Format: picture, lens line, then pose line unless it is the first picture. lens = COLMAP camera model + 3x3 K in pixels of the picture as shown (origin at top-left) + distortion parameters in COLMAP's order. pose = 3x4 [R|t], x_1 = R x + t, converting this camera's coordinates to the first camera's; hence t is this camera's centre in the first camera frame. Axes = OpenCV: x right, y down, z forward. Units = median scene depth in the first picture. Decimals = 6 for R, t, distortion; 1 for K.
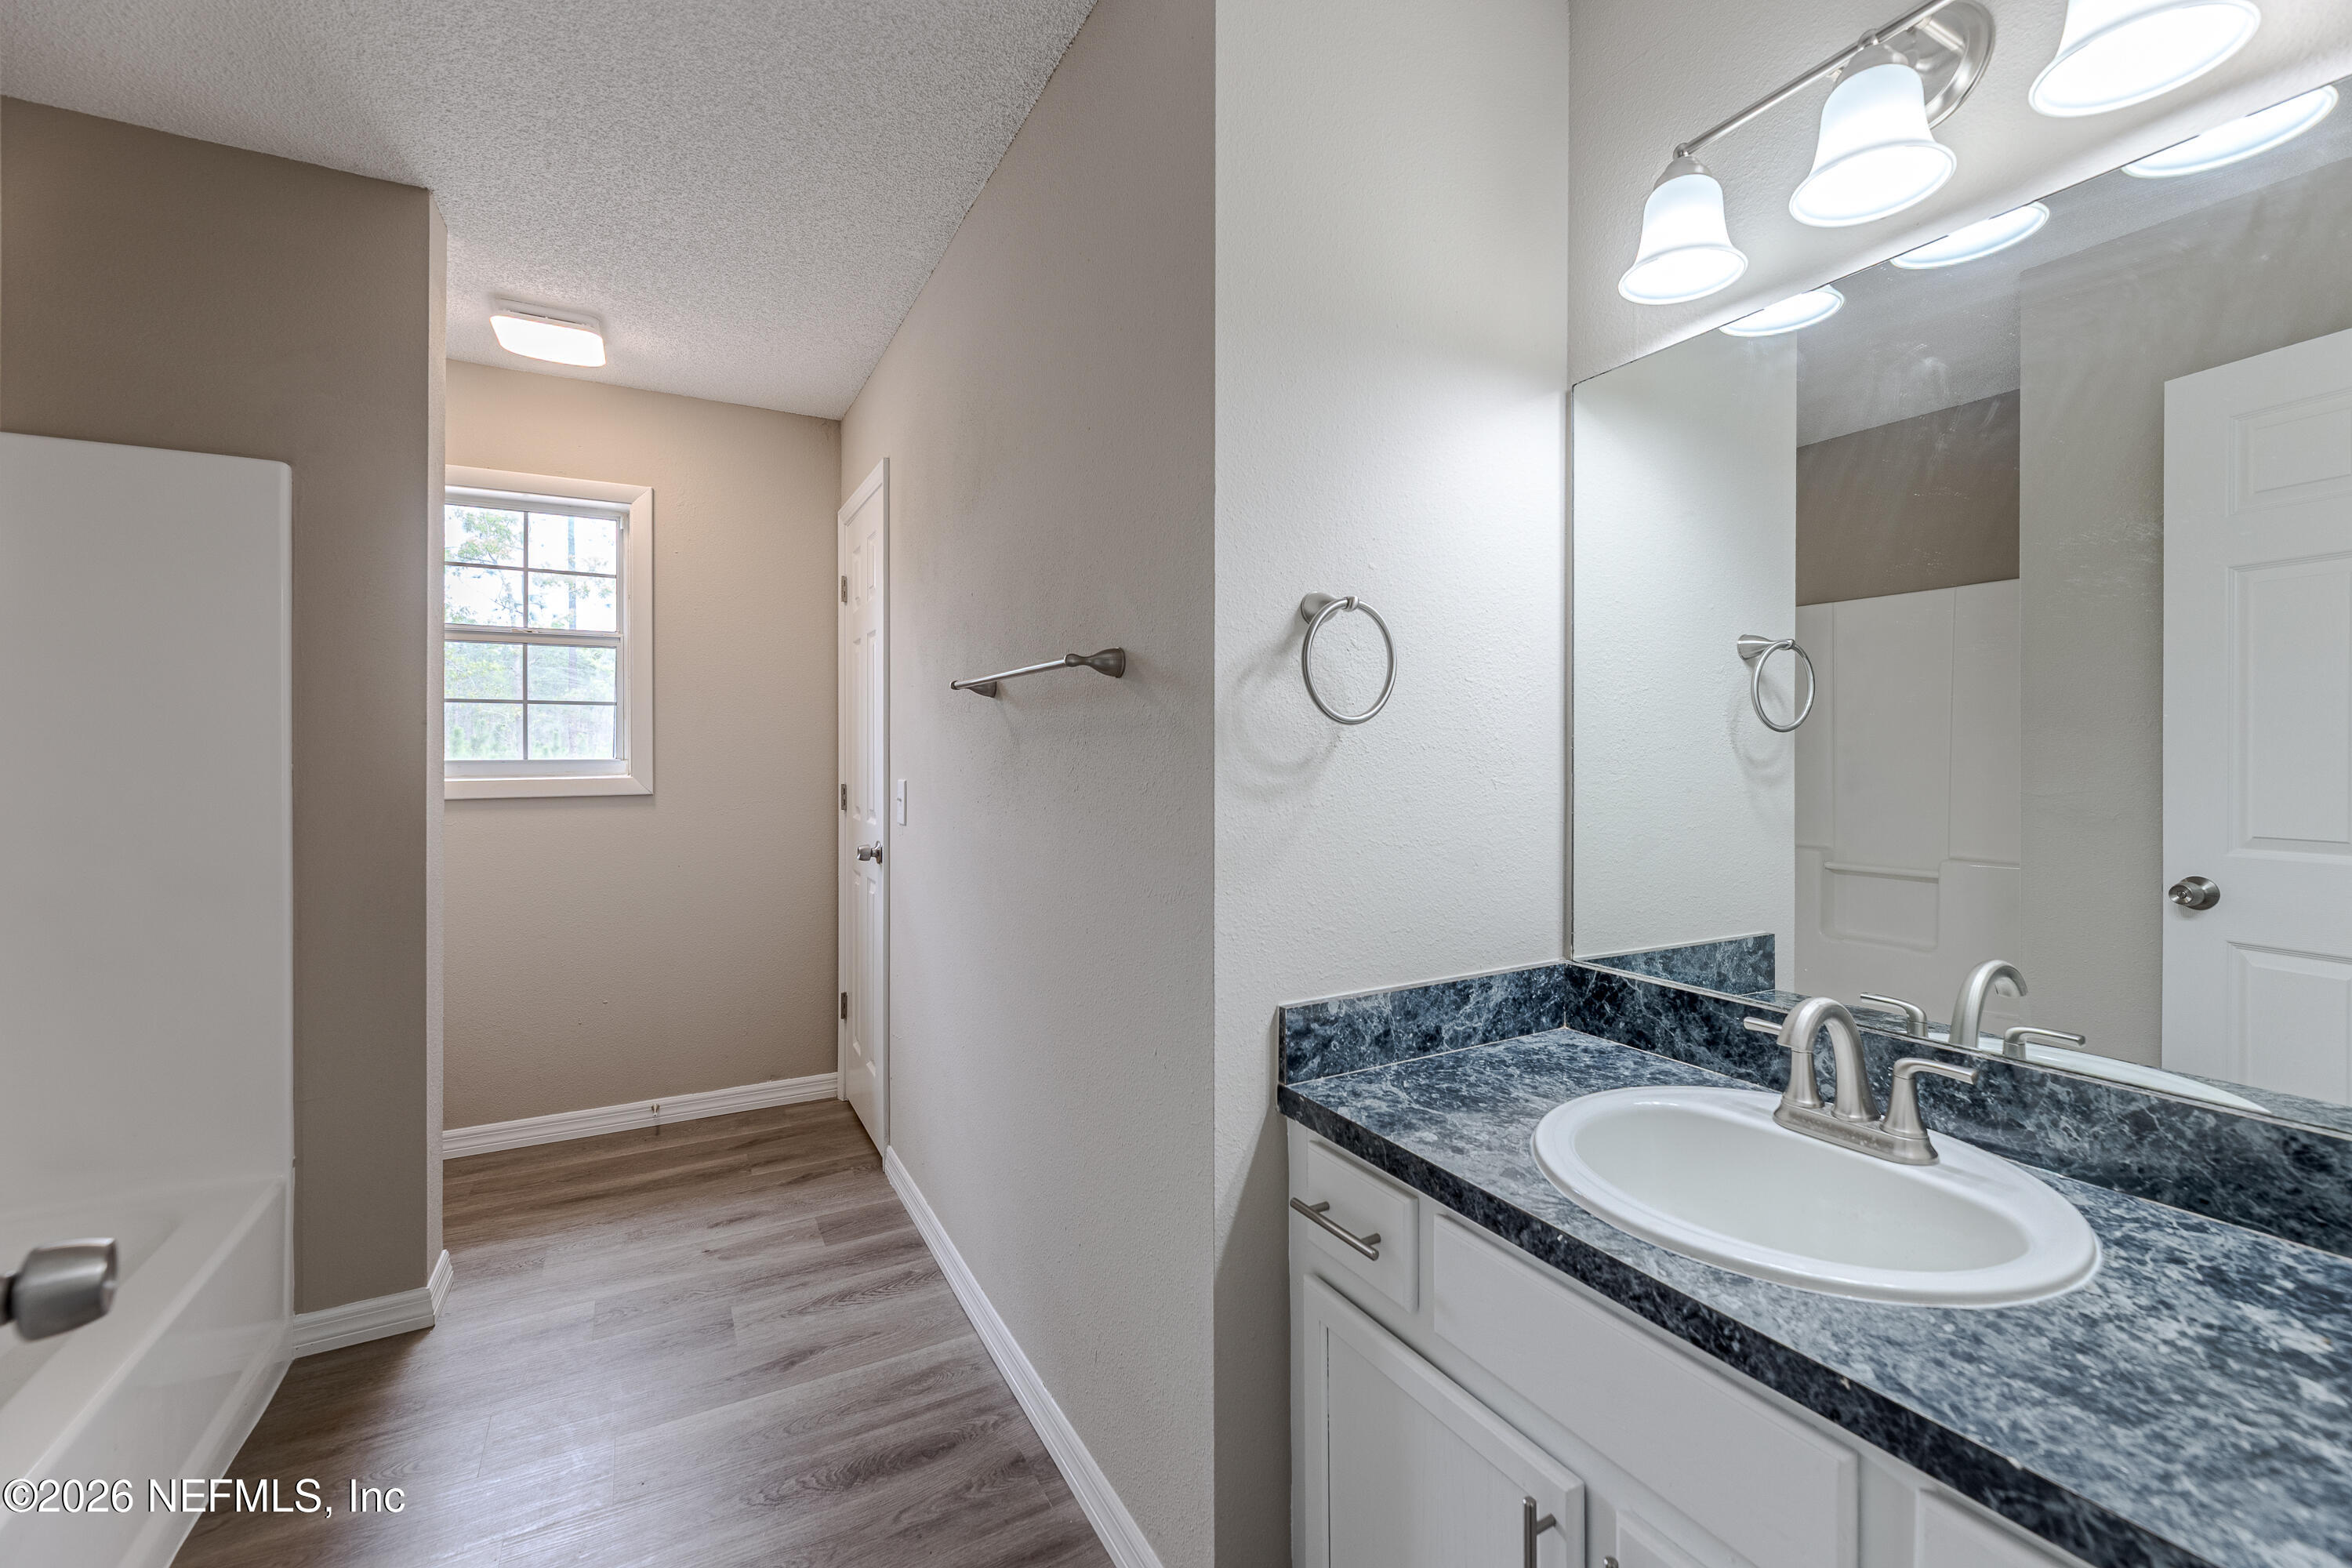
lens RADIAL K [[951.3, 0, 1189.7], [0, 951.3, 773.3], [0, 0, 1]] dist [-0.005136, 0.000719]
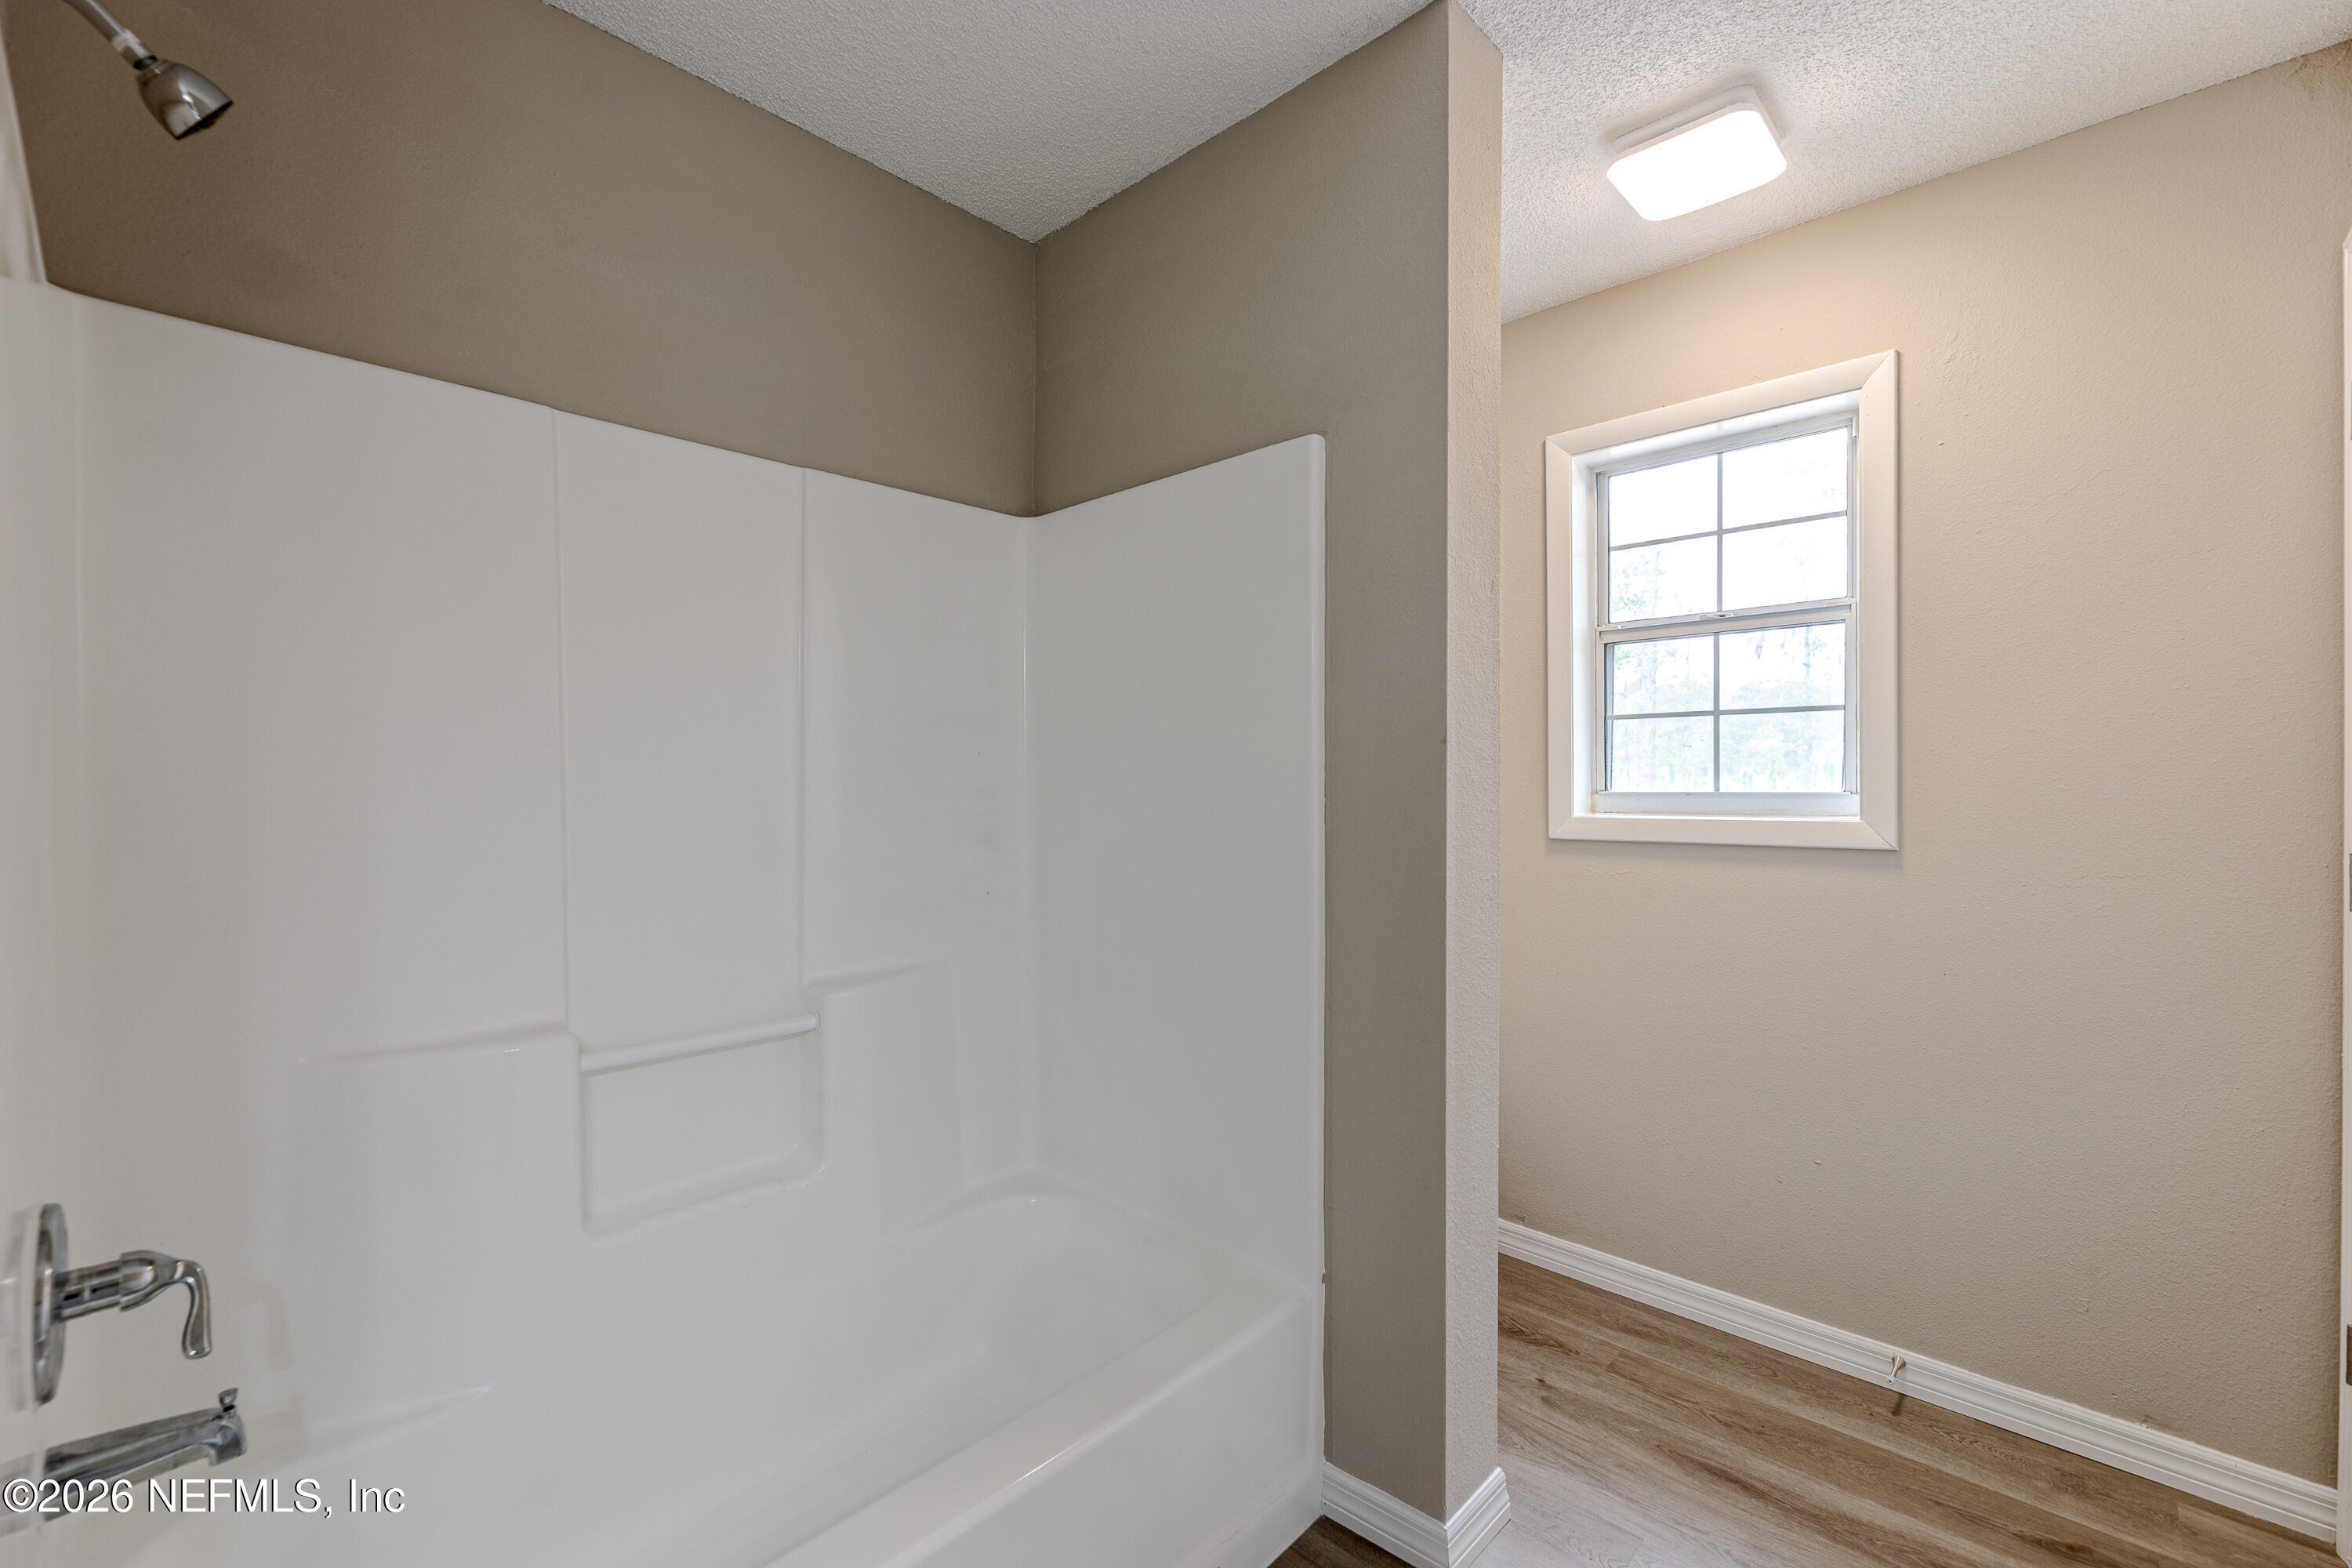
lens RADIAL K [[951.3, 0, 1194.7], [0, 951.3, 777.4], [0, 0, 1]] dist [-0.005136, 0.000719]
pose [[0.287328, -0.004002, -0.957824, -0.113934], [-0.019947, 0.999749, -0.010160, -0.009907], [0.957624, 0.022025, 0.287176, 0.405850]]
